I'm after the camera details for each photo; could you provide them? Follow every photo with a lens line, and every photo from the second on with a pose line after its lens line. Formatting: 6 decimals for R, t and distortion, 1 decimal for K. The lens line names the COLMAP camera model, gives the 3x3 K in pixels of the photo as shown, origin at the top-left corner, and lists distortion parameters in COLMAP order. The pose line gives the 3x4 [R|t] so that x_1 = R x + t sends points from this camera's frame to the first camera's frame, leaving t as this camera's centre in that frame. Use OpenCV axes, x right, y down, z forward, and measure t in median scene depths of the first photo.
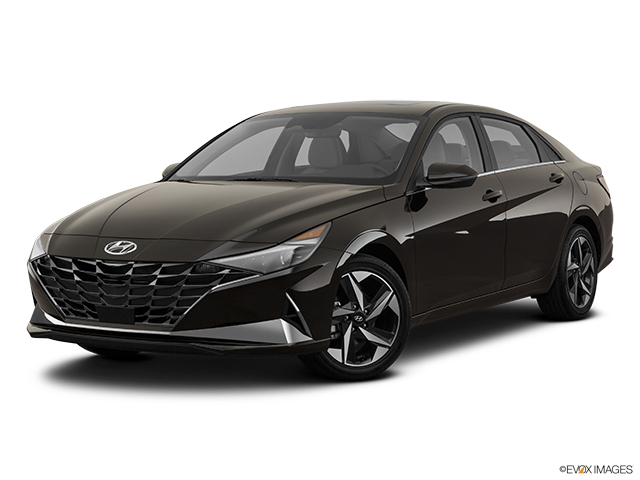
lens RADIAL K [[1377.0, 0, 320.6], [0, 1377.0, 244.1], [0, 0, 1]] dist [-0.028879, 0.000000]
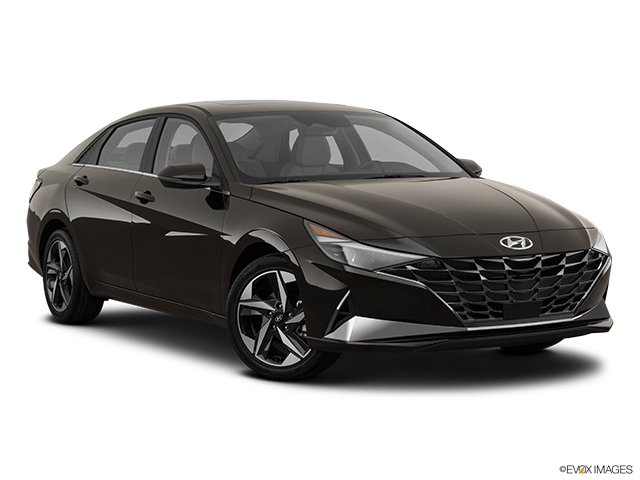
lens RADIAL K [[1377.0, 0, 319.3], [0, 1377.0, 239.5], [0, 0, 1]] dist [-0.028879, 0.000000]
pose [[0.452685, -0.060482, 0.889617, -1.064865], [0.072809, 0.996873, 0.030725, -0.039610], [-0.888693, 0.050863, 0.455673, 0.652884]]
